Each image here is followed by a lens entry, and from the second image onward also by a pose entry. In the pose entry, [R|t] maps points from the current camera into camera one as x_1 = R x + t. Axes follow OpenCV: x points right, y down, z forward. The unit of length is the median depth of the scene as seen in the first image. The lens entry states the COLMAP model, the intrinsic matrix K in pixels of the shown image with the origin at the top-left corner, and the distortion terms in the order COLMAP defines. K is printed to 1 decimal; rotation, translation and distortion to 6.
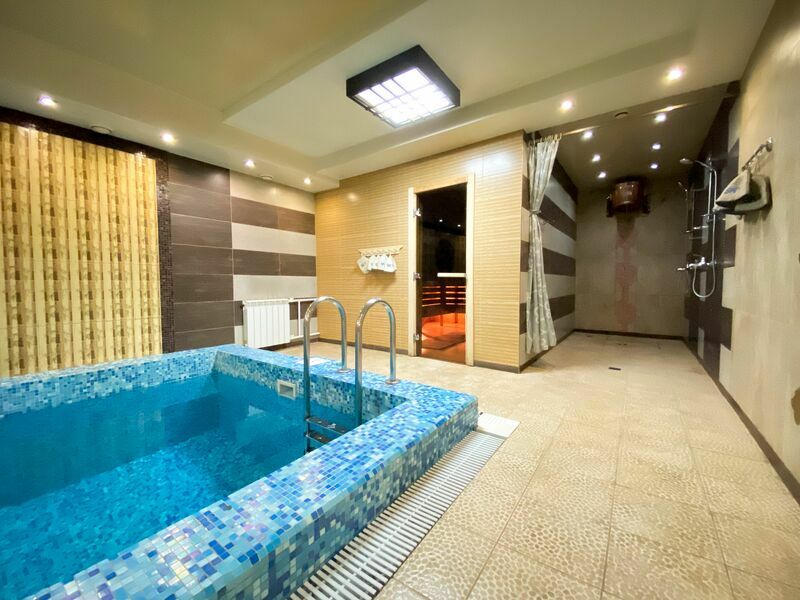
lens RADIAL K [[322.1, 0, 400.0], [0, 322.1, 300.0], [0, 0, 1]] dist [0.038173, -0.024070]
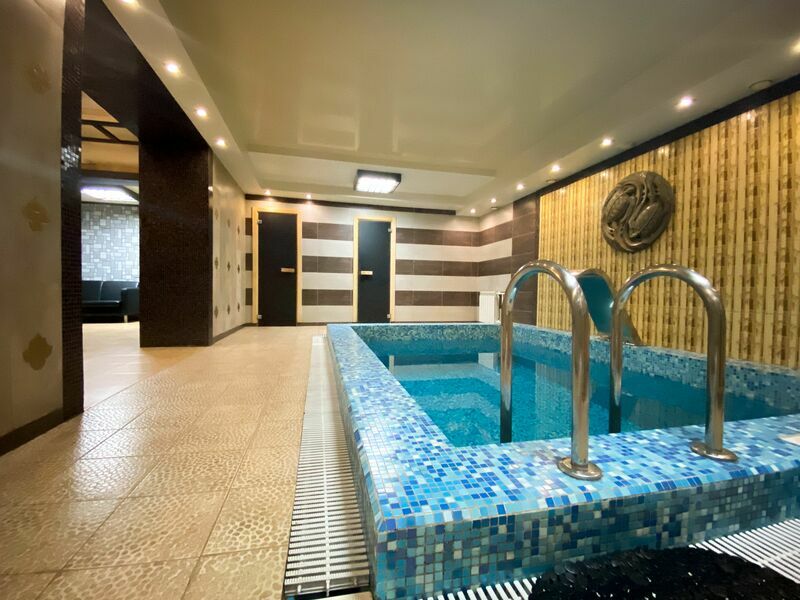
lens RADIAL K [[334.7, 0, 386.7], [0, 334.7, 299.5], [0, 0, 1]] dist [0.000100, -0.014811]
pose [[-0.680333, 0.012782, -0.732792, 0.363993], [-0.048110, 0.996913, 0.062054, 0.027444], [0.731323, 0.077472, -0.677618, 0.912870]]
